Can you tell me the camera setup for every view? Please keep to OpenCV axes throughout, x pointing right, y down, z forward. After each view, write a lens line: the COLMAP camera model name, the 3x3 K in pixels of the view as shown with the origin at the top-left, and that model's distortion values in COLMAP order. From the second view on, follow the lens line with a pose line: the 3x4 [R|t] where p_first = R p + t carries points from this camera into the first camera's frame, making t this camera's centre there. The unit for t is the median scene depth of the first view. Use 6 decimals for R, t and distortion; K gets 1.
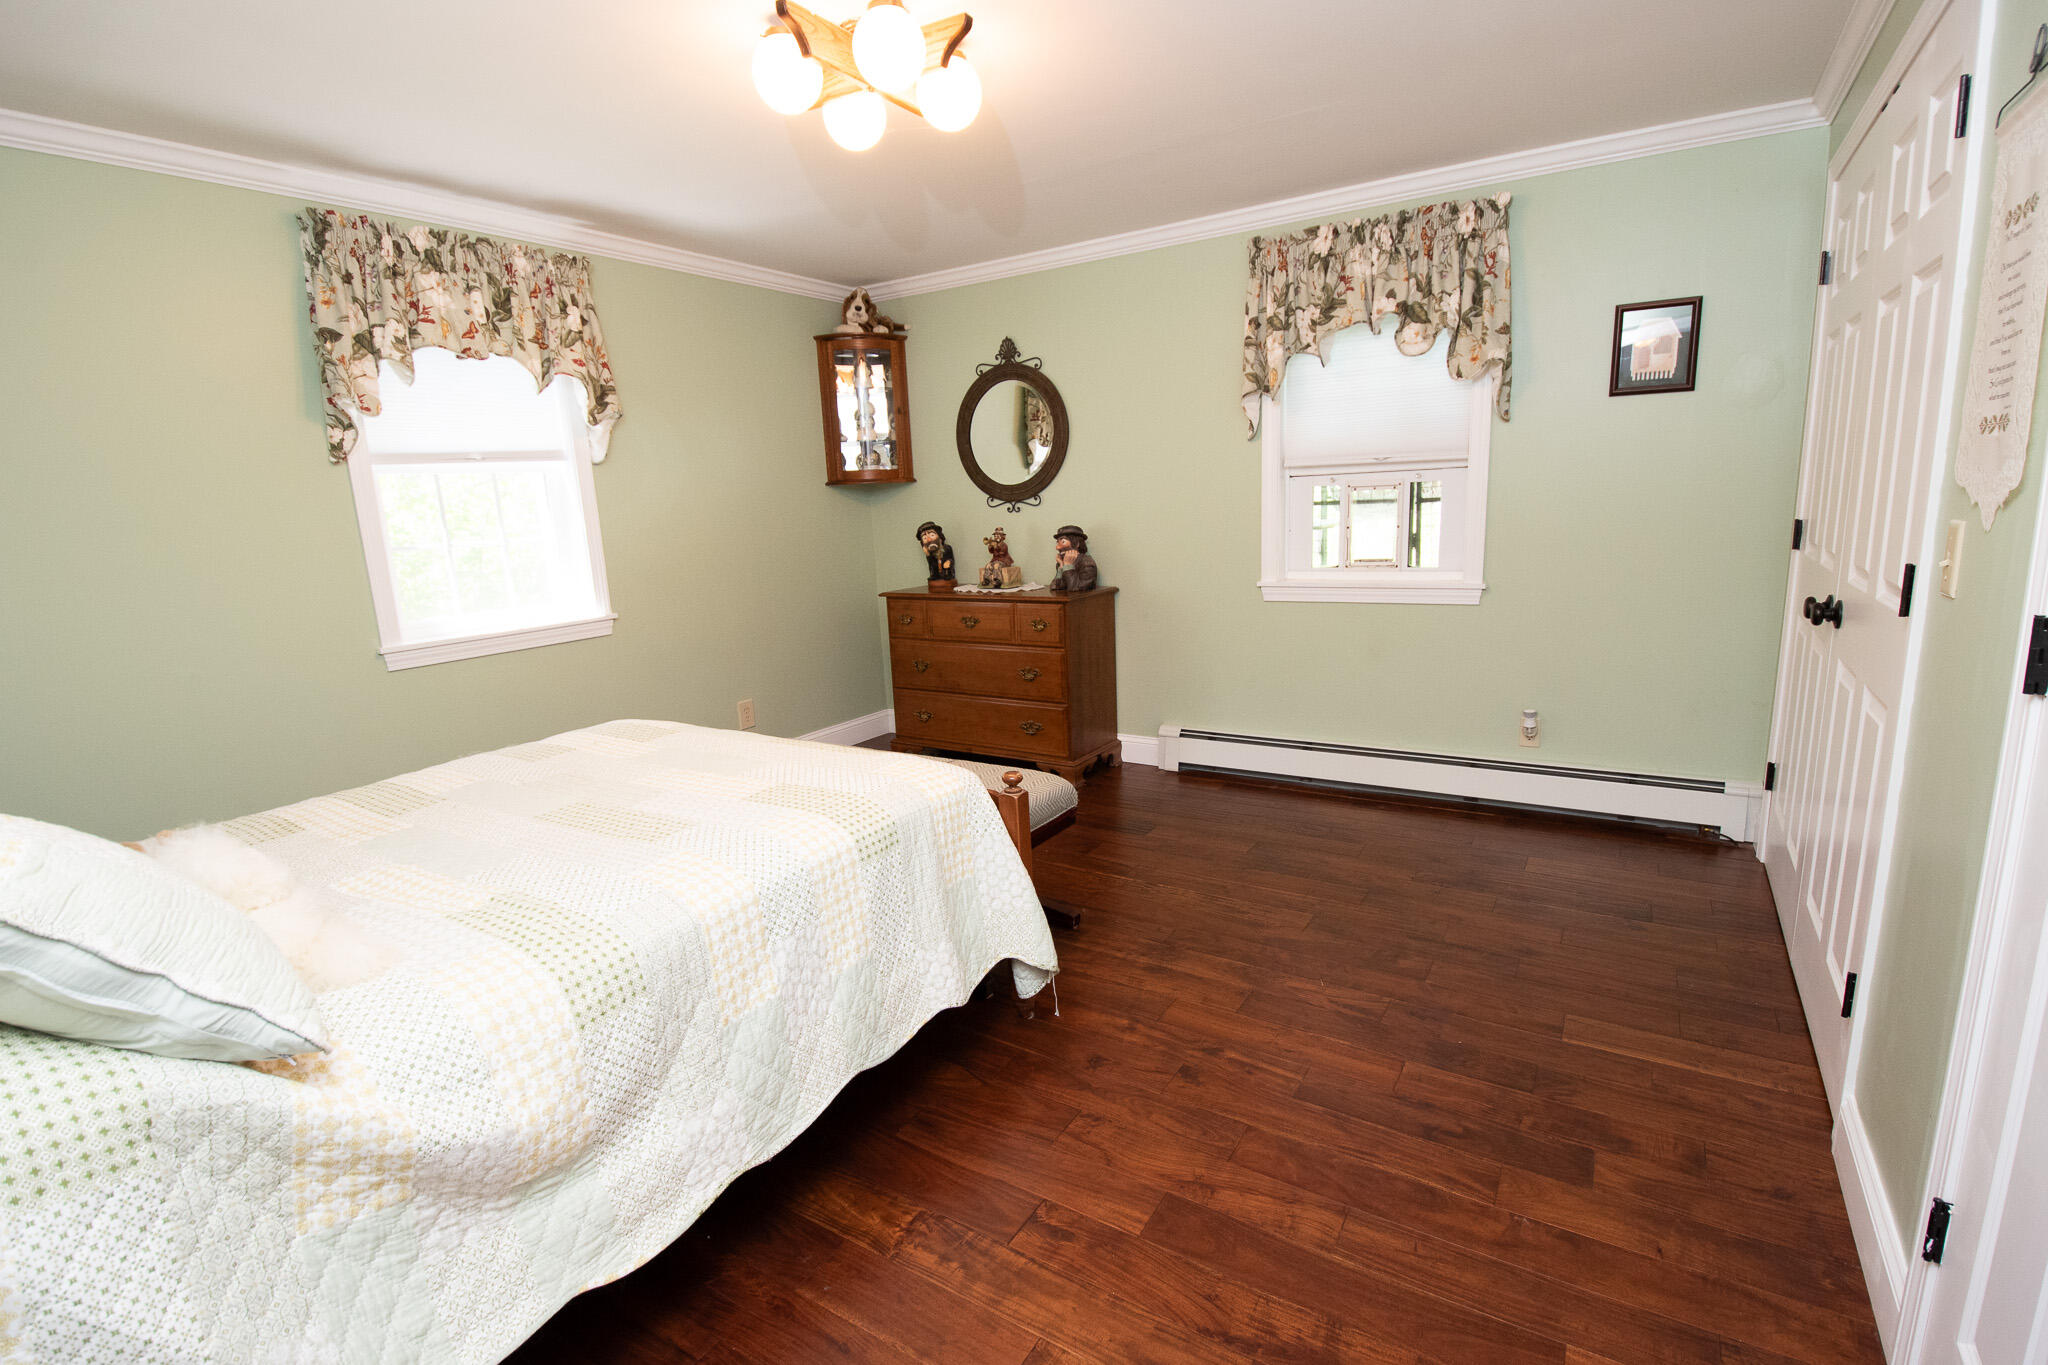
lens RADIAL K [[926.7, 0, 1039.3], [0, 926.7, 681.0], [0, 0, 1]] dist [0.009948, -0.000835]
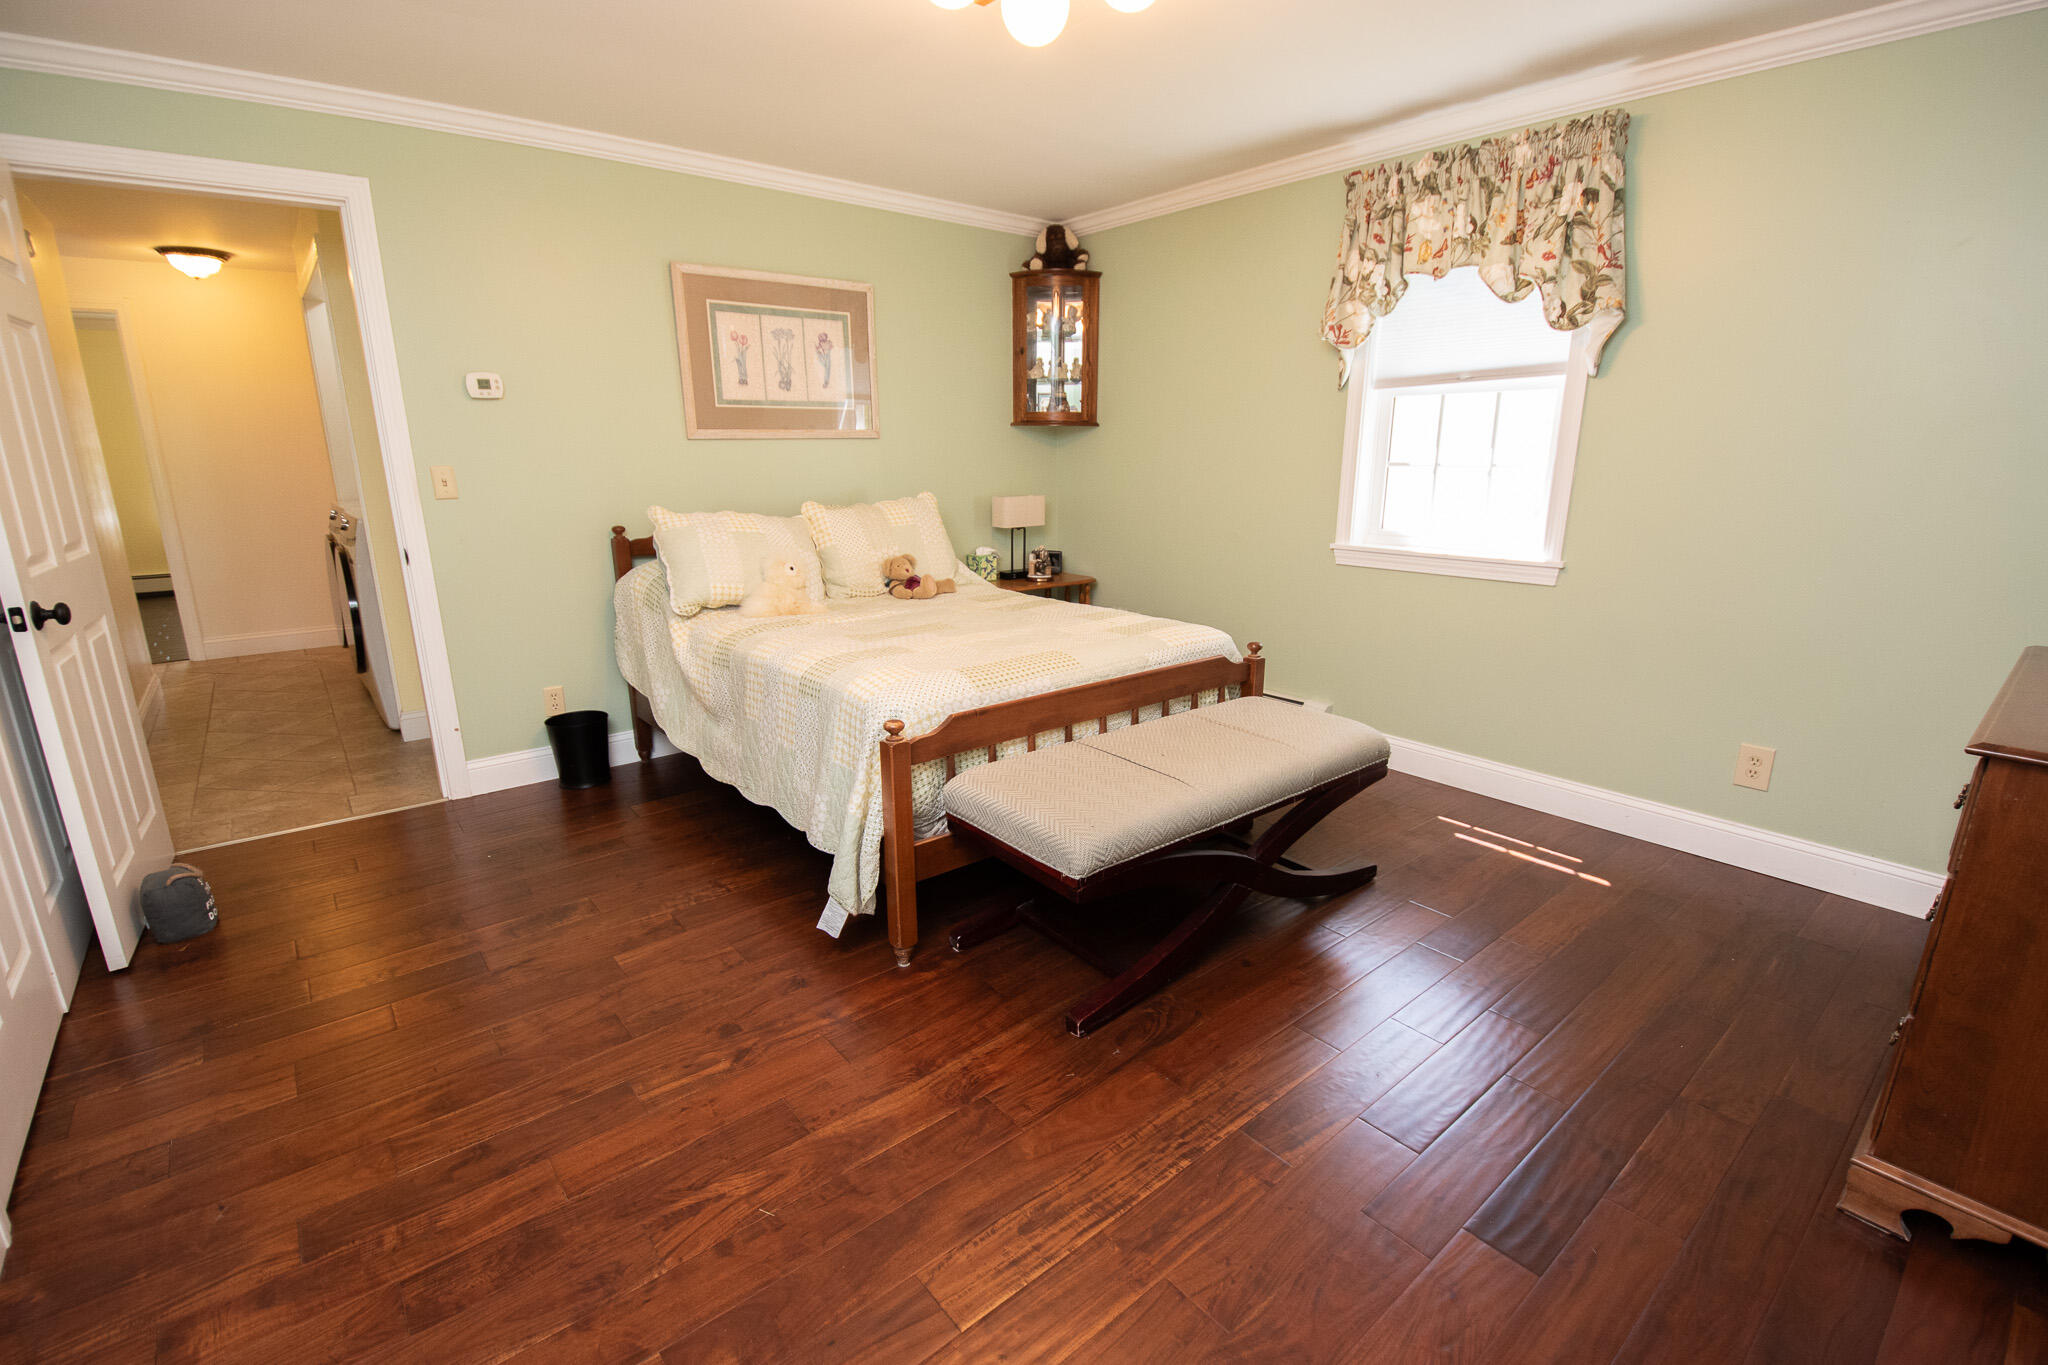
lens RADIAL K [[926.7, 0, 1038.5], [0, 926.7, 675.6], [0, 0, 1]] dist [0.009948, -0.000835]
pose [[-0.298470, 0.291144, -0.908928, 0.654858], [-0.178718, 0.918442, 0.352879, -0.265181], [0.937537, 0.267766, -0.222095, 1.083657]]
